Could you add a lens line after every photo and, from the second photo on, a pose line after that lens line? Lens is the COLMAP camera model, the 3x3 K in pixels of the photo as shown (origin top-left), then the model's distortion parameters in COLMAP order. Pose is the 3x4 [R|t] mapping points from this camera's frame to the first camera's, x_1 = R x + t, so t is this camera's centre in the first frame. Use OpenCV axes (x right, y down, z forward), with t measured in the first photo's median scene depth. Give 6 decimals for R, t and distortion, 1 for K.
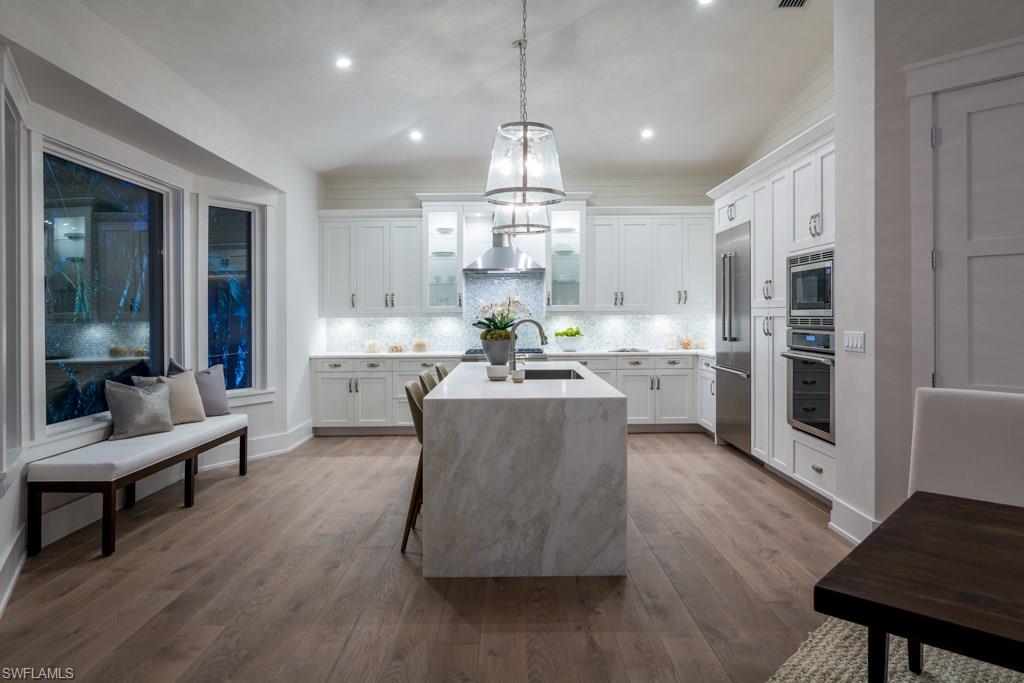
lens RADIAL K [[611.4, 0, 508.4], [0, 611.4, 315.7], [0, 0, 1]] dist [0.006194, 0.001324]
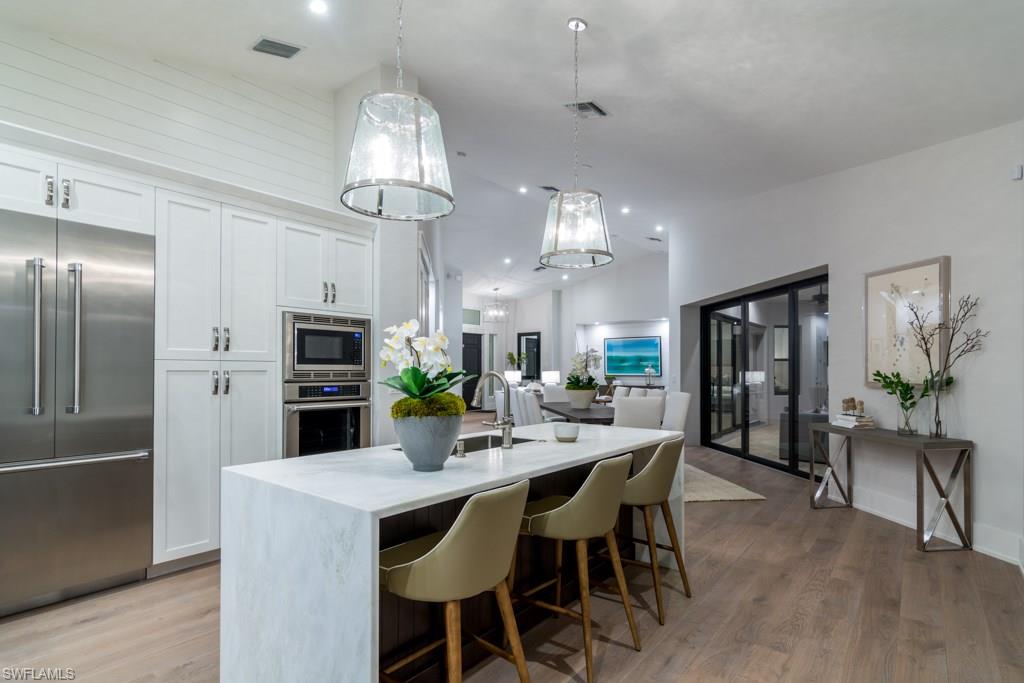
lens RADIAL K [[517.5, 0, 514.4], [0, 517.5, 376.8], [0, 0, 1]] dist [0.001002, 0.000559]
pose [[-0.777469, -0.008000, 0.628870, -0.336512], [-0.001328, 0.999938, 0.011080, 0.002172], [-0.628920, 0.007779, -0.777431, 1.275344]]
